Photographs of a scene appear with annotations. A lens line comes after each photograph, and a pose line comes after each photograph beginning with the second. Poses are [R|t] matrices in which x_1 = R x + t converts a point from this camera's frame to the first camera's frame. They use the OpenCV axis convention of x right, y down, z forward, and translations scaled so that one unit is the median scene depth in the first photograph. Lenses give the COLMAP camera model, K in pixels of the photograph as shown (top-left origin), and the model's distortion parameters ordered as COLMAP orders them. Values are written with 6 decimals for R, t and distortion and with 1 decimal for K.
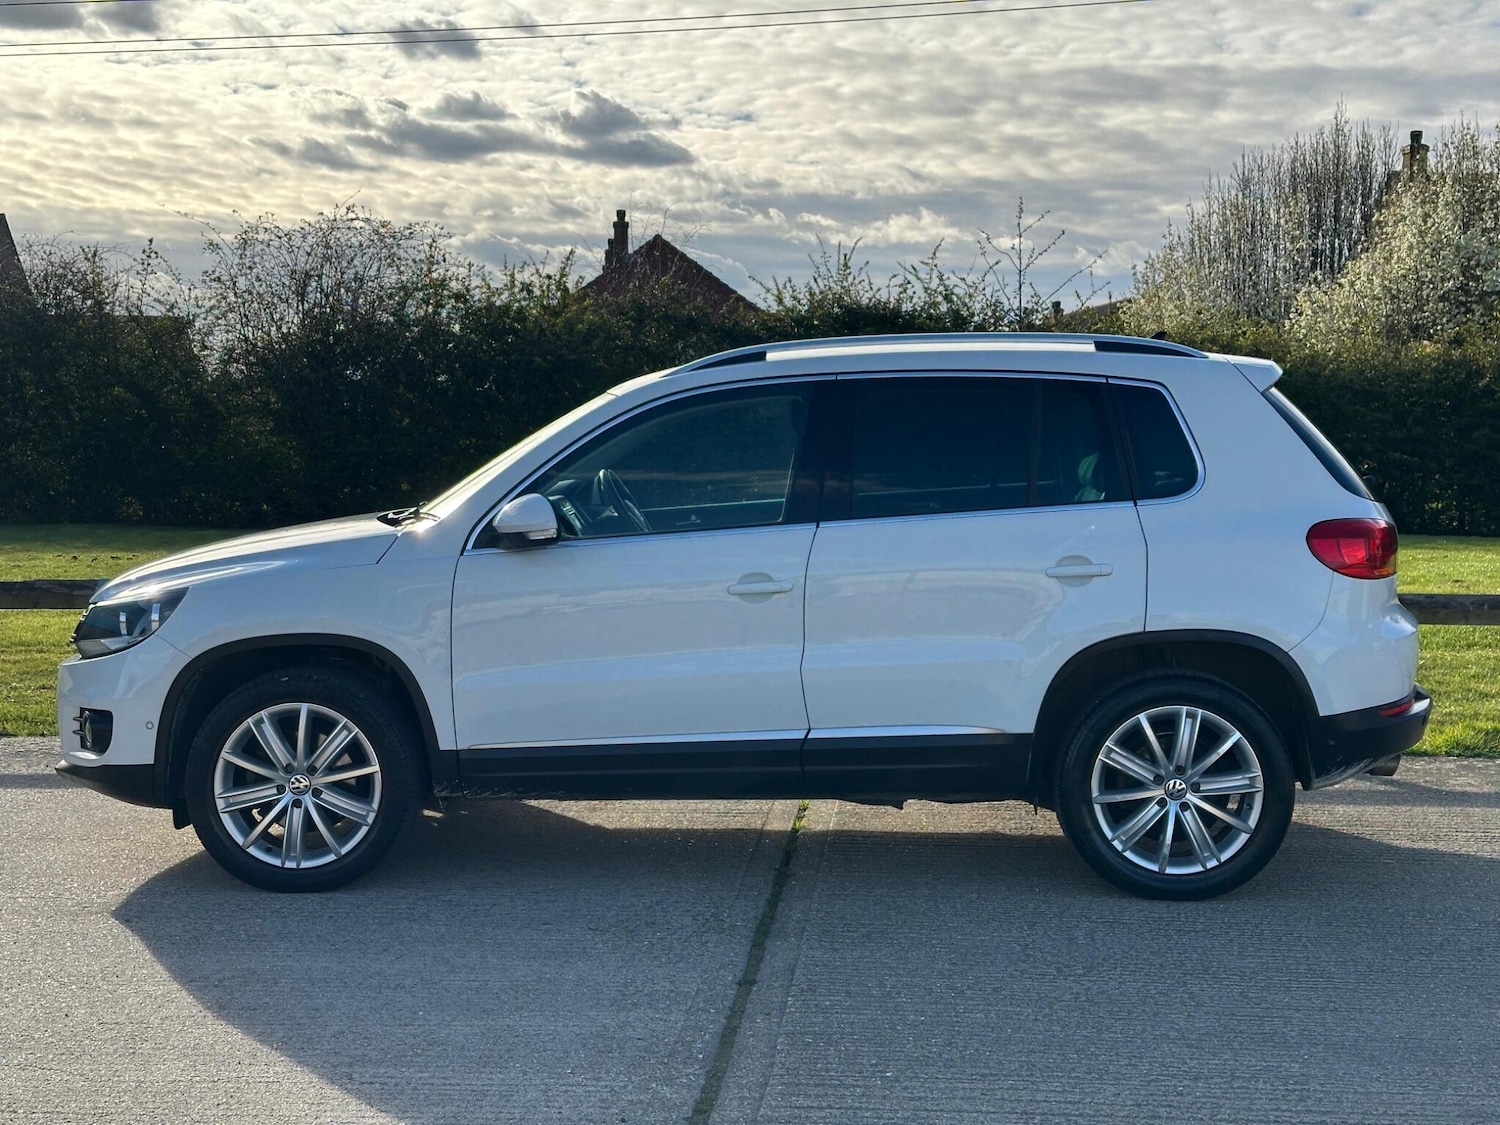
lens RADIAL K [[2085.5, 0, 750.4], [0, 2085.5, 576.8], [0, 0, 1]] dist [0.128688, 0.000000]
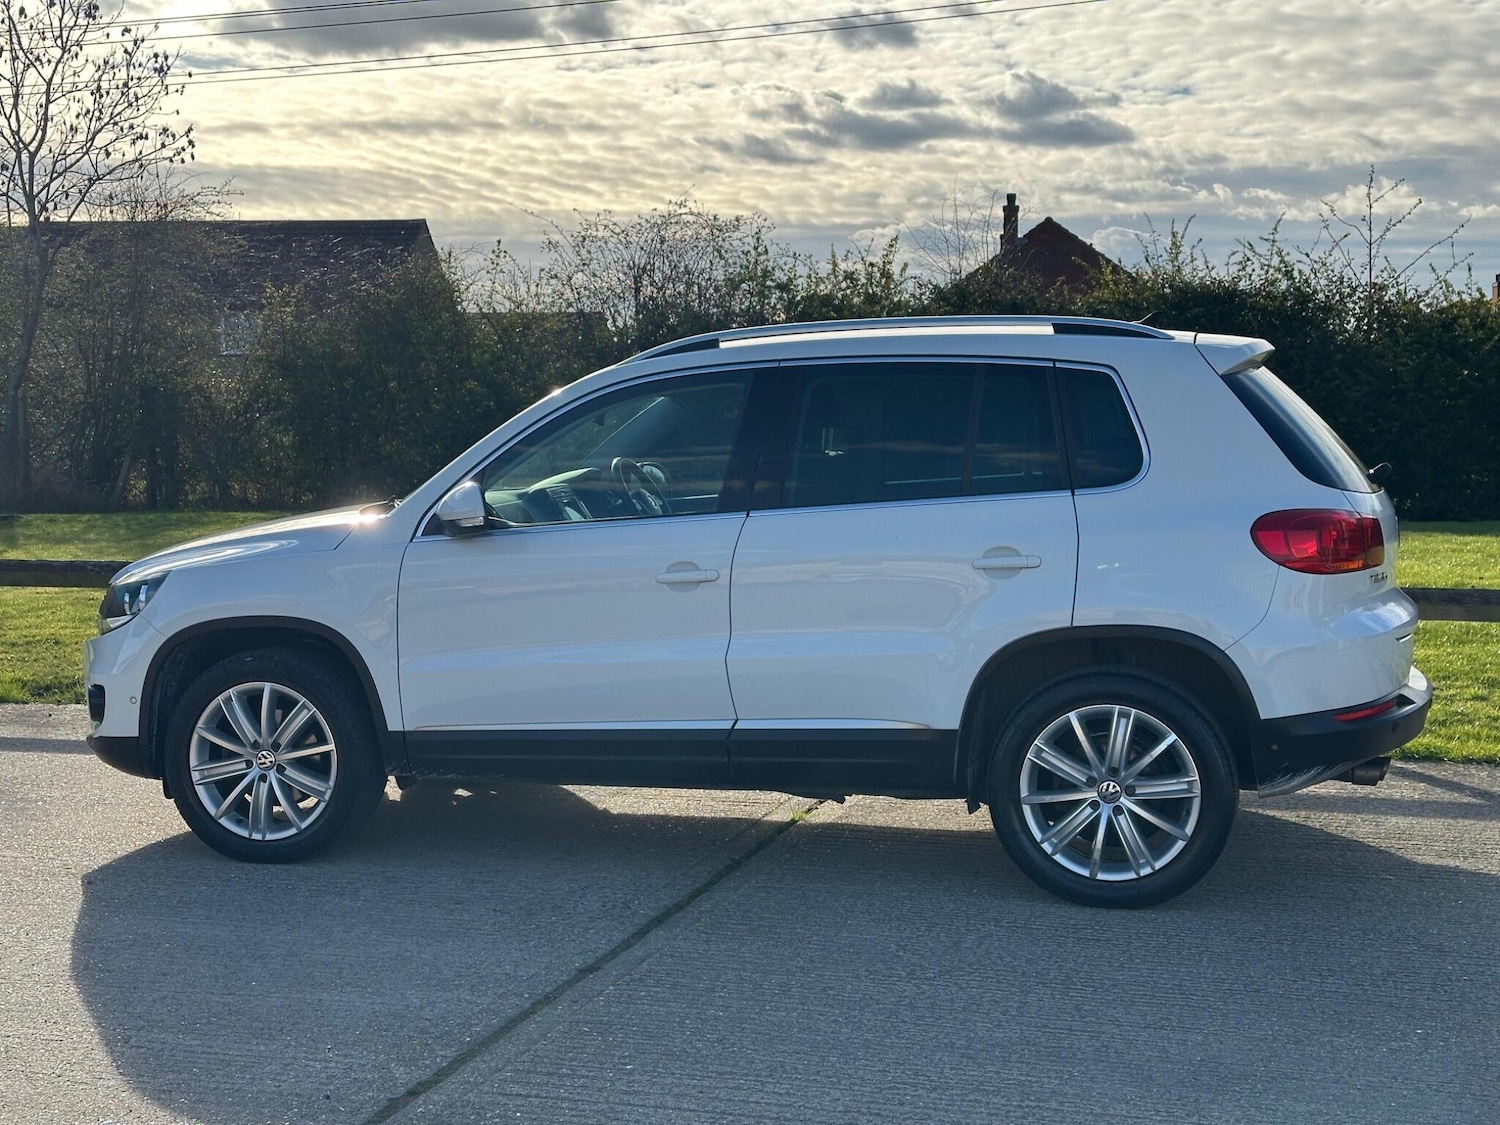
lens RADIAL K [[2085.5, 0, 733.0], [0, 2085.5, 595.3], [0, 0, 1]] dist [0.128688, 0.000000]
pose [[0.976490, 0.012611, -0.215194, 0.235715], [-0.009455, 0.999832, 0.015687, -0.001563], [0.215356, -0.013283, 0.976445, 0.032403]]
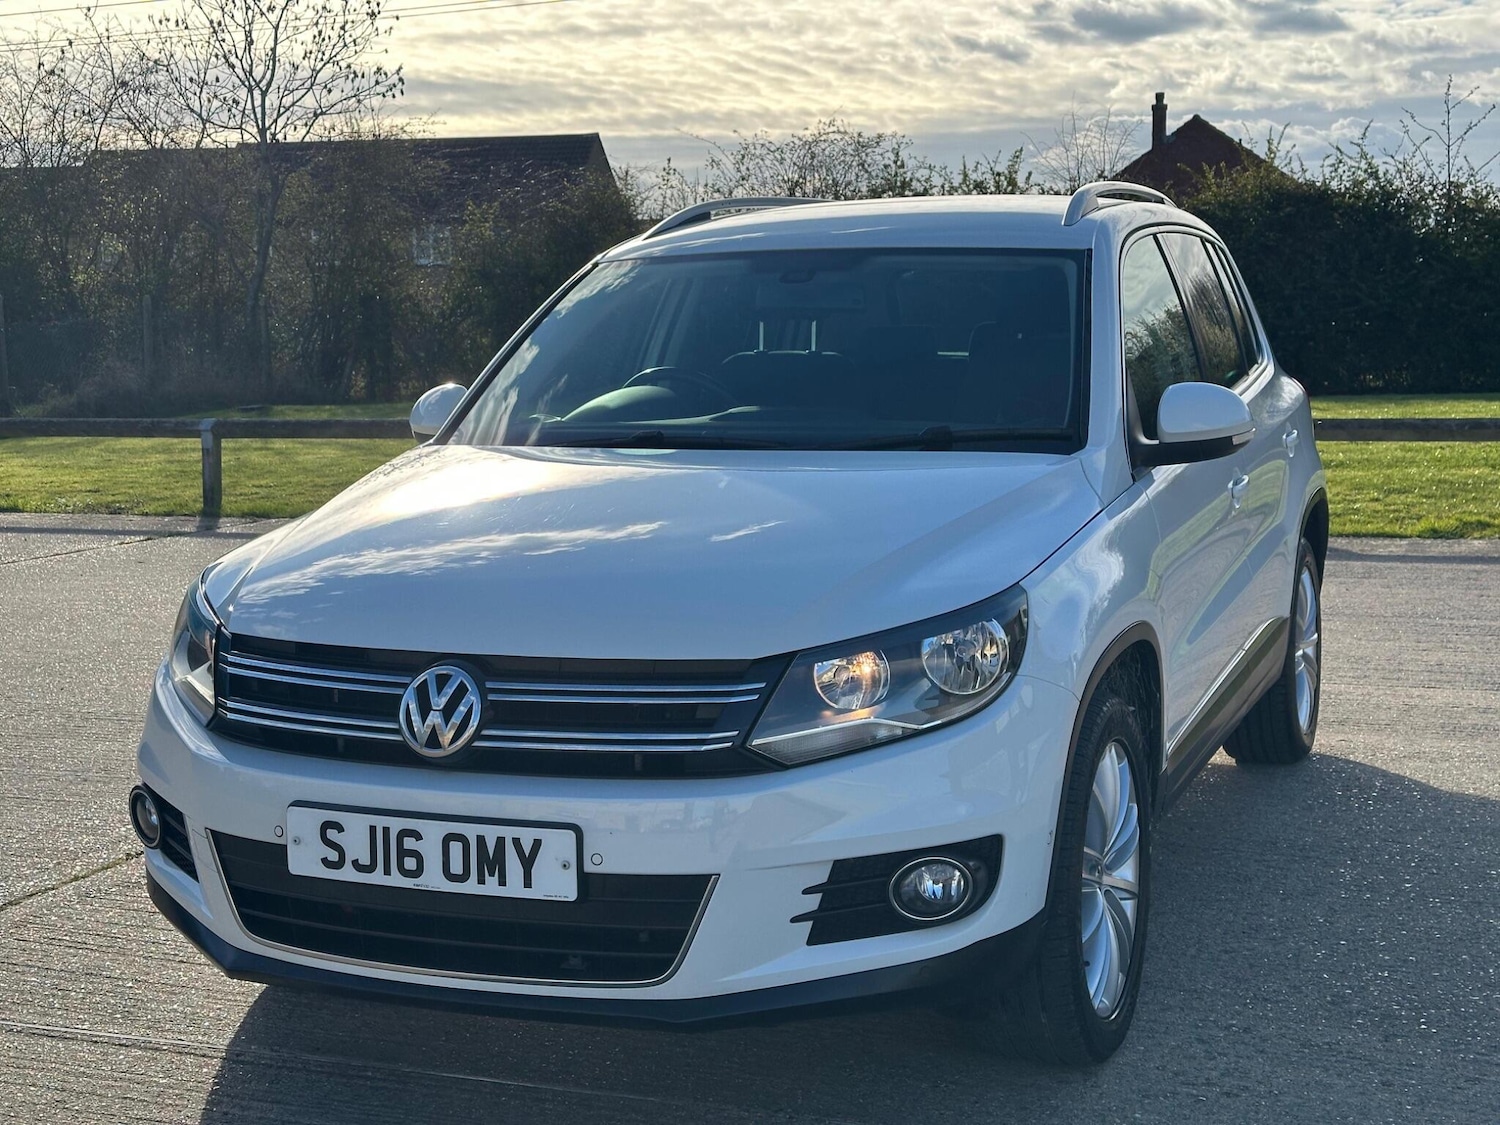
lens RADIAL K [[2085.5, 0, 763.5], [0, 2085.5, 554.4], [0, 0, 1]] dist [0.128688, 0.000000]
pose [[0.959200, 0.011274, -0.282504, 0.426310], [0.000719, 0.999104, 0.042312, 0.050966], [0.282728, -0.040789, 0.958332, -0.500407]]
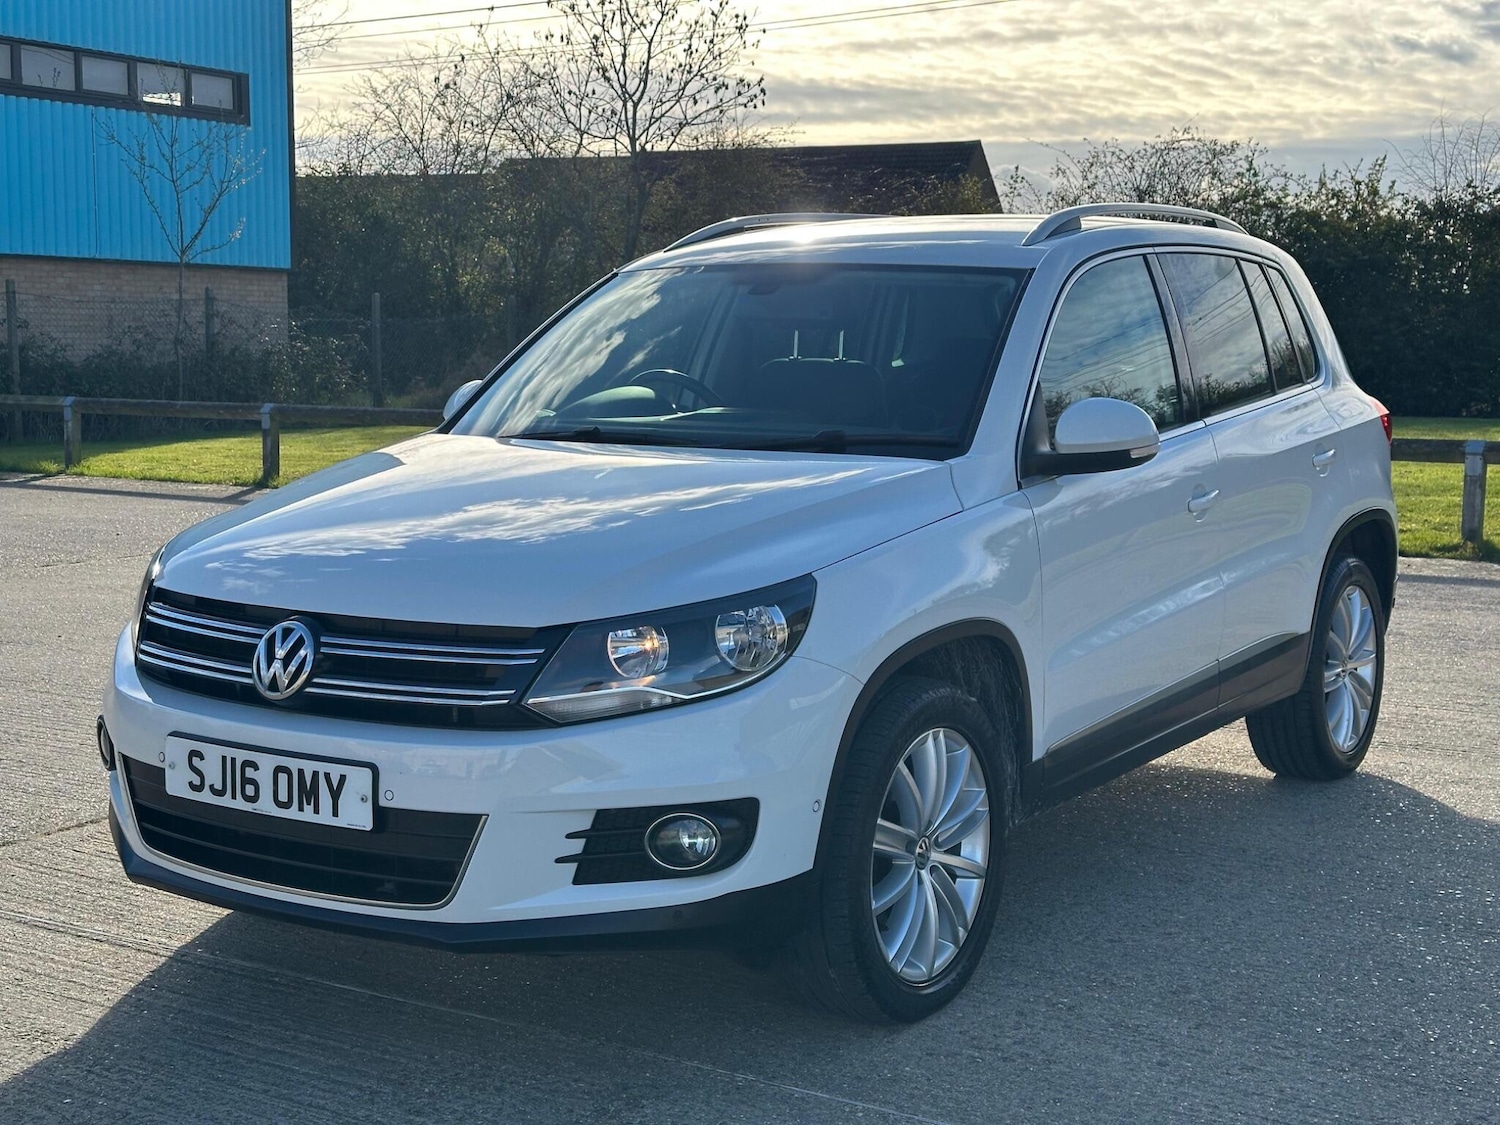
lens RADIAL K [[2085.5, 0, 746.8], [0, 2085.5, 555.6], [0, 0, 1]] dist [0.128688, 0.000000]
pose [[0.884724, 0.051400, -0.463272, 0.588043], [-0.035271, 0.998434, 0.043418, 0.051278], [0.464778, -0.022073, 0.885152, -0.495340]]
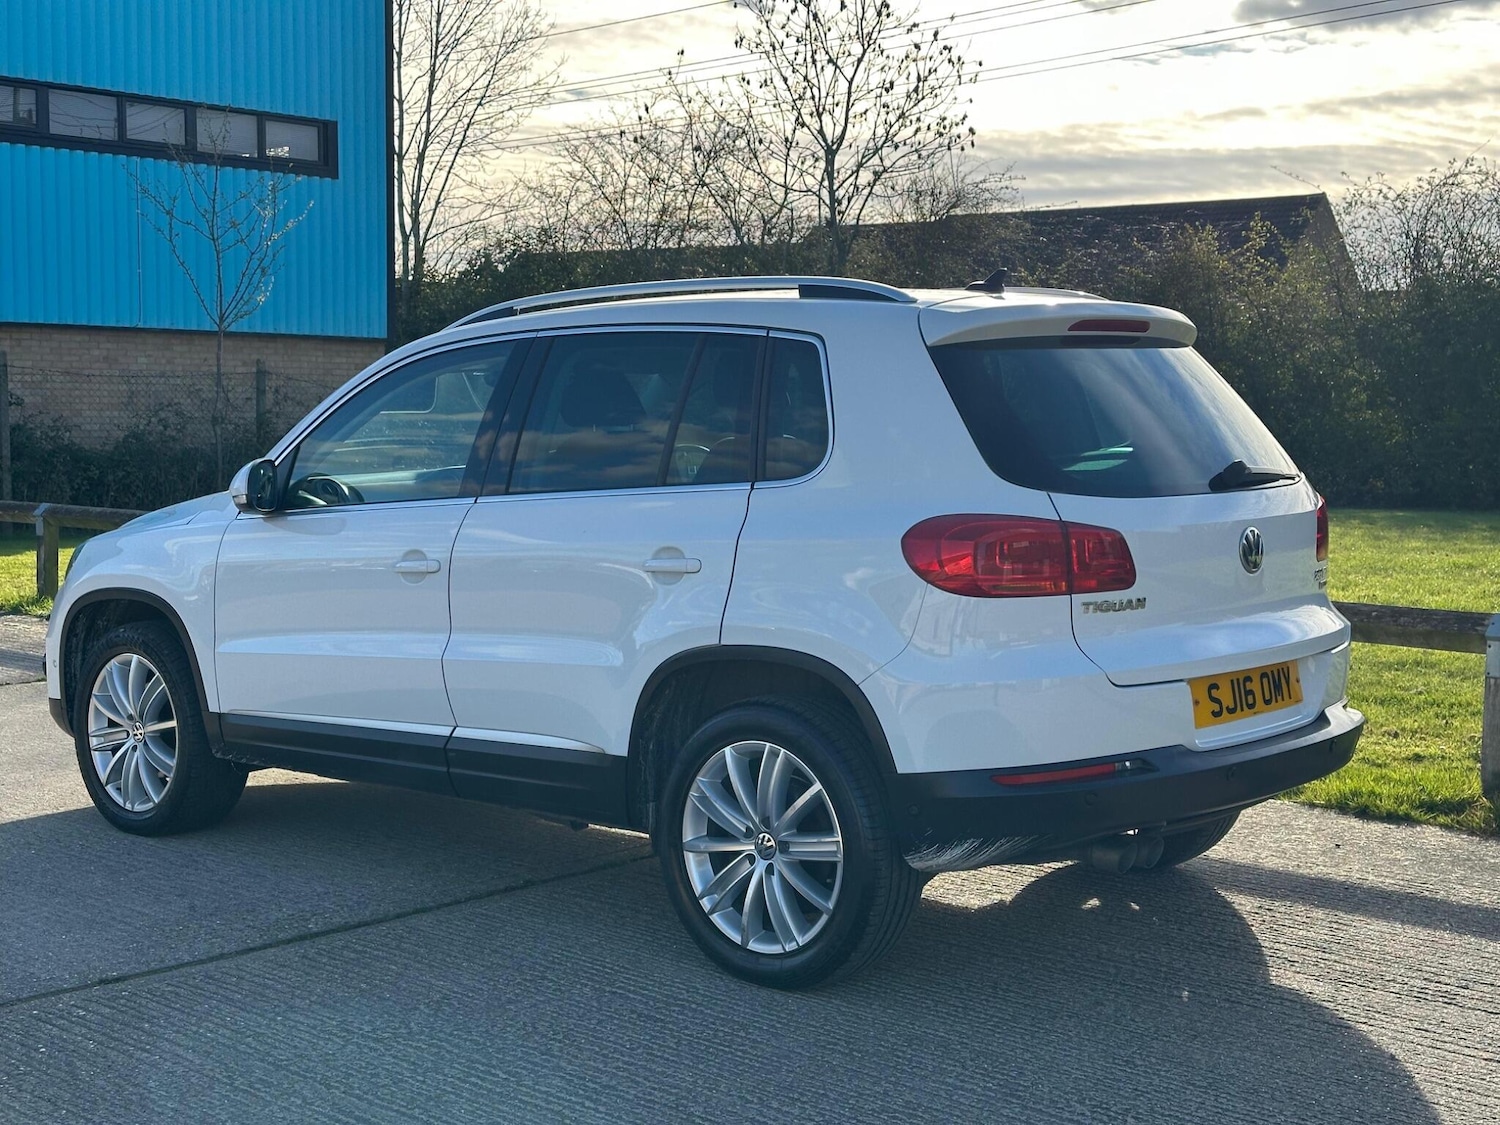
lens RADIAL K [[2085.5, 0, 747.1], [0, 2085.5, 572.8], [0, 0, 1]] dist [0.128688, 0.000000]
pose [[0.776182, 0.053701, -0.628218, 0.678565], [-0.048237, 0.998504, 0.025757, -0.021862], [0.628661, 0.010311, 0.777611, 0.372412]]
